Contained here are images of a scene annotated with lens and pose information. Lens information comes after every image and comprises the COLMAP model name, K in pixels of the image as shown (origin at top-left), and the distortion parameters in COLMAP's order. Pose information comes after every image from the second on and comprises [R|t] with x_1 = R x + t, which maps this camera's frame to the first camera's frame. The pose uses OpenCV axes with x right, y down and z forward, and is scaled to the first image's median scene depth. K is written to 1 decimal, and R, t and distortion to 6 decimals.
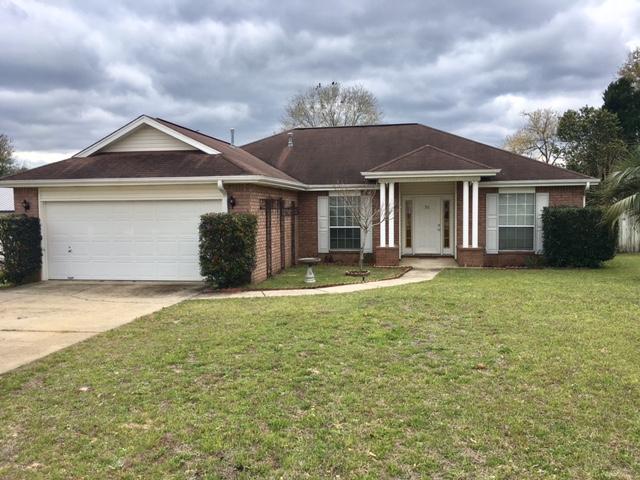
lens RADIAL K [[543.0, 0, 320.0], [0, 543.0, 240.0], [0, 0, 1]] dist [0.090281, -0.134740]
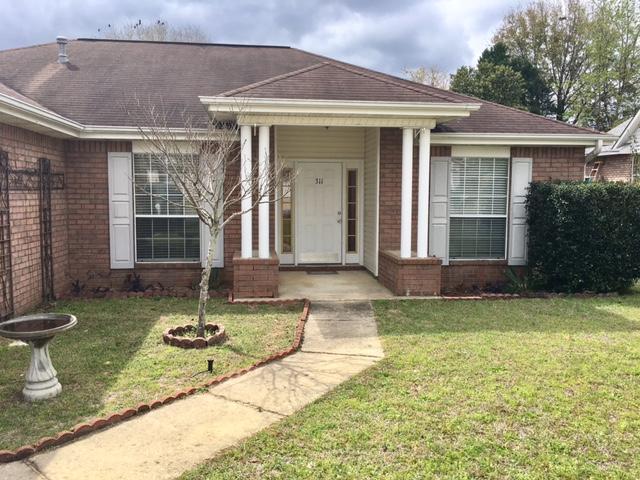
lens RADIAL K [[543.0, 0, 320.0], [0, 543.0, 240.0], [0, 0, 1]] dist [0.090281, -0.134740]
pose [[0.956679, -0.010399, 0.290960, 0.036036], [0.001421, 0.999517, 0.031049, -0.018567], [-0.291142, -0.029291, 0.956231, 0.512045]]
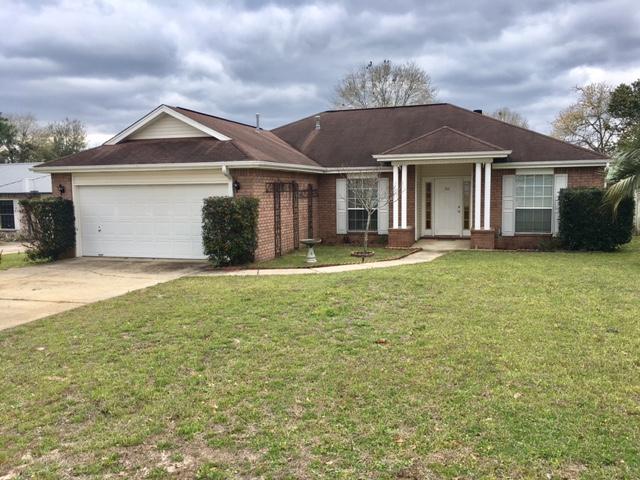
lens RADIAL K [[543.0, 0, 320.0], [0, 543.0, 240.0], [0, 0, 1]] dist [0.090281, -0.134740]
pose [[0.991512, 0.009275, -0.129682, 0.107341], [-0.004370, 0.999266, 0.038057, -0.004048], [0.129940, -0.037167, 0.990825, -0.030736]]
